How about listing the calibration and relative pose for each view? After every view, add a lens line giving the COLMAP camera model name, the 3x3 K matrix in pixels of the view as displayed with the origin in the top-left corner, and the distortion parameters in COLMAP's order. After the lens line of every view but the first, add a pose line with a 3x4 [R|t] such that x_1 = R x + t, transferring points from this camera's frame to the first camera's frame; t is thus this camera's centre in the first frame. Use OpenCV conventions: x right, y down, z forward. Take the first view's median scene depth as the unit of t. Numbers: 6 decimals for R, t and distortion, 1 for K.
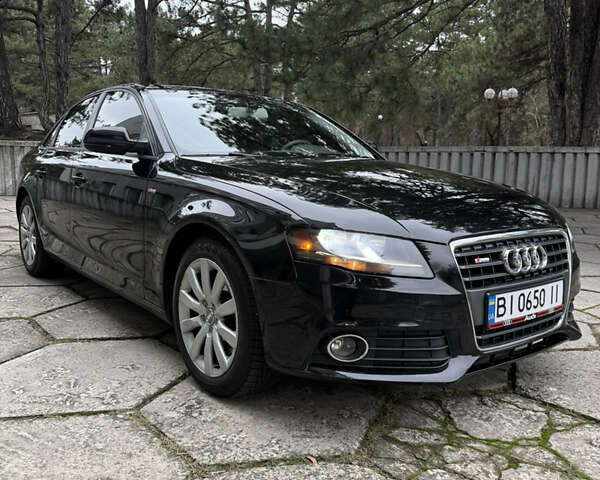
lens RADIAL K [[552.8, 0, 287.0], [0, 552.8, 245.9], [0, 0, 1]] dist [0.012948, 0.000000]
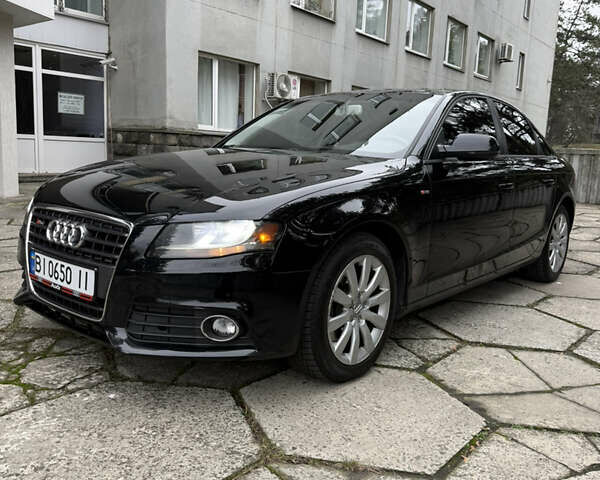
lens RADIAL K [[552.8, 0, 308.2], [0, 552.8, 239.7], [0, 0, 1]] dist [0.012948, 0.000000]
pose [[0.228359, 0.145222, -0.962685, 1.605114], [-0.186528, 0.977021, 0.103138, -0.167735], [0.955541, 0.156016, 0.250199, 1.200333]]
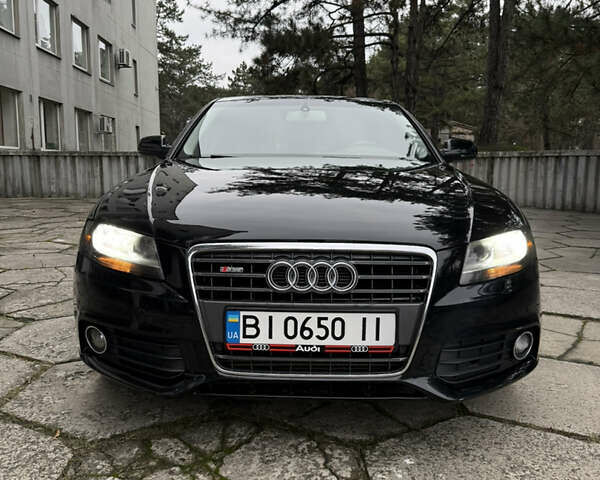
lens RADIAL K [[552.8, 0, 297.5], [0, 552.8, 225.9], [0, 0, 1]] dist [0.012948, 0.000000]
pose [[0.792934, 0.055203, -0.606802, 0.916407], [-0.086912, 0.995951, -0.022967, -0.030401], [0.603077, 0.070950, 0.794521, 0.340204]]
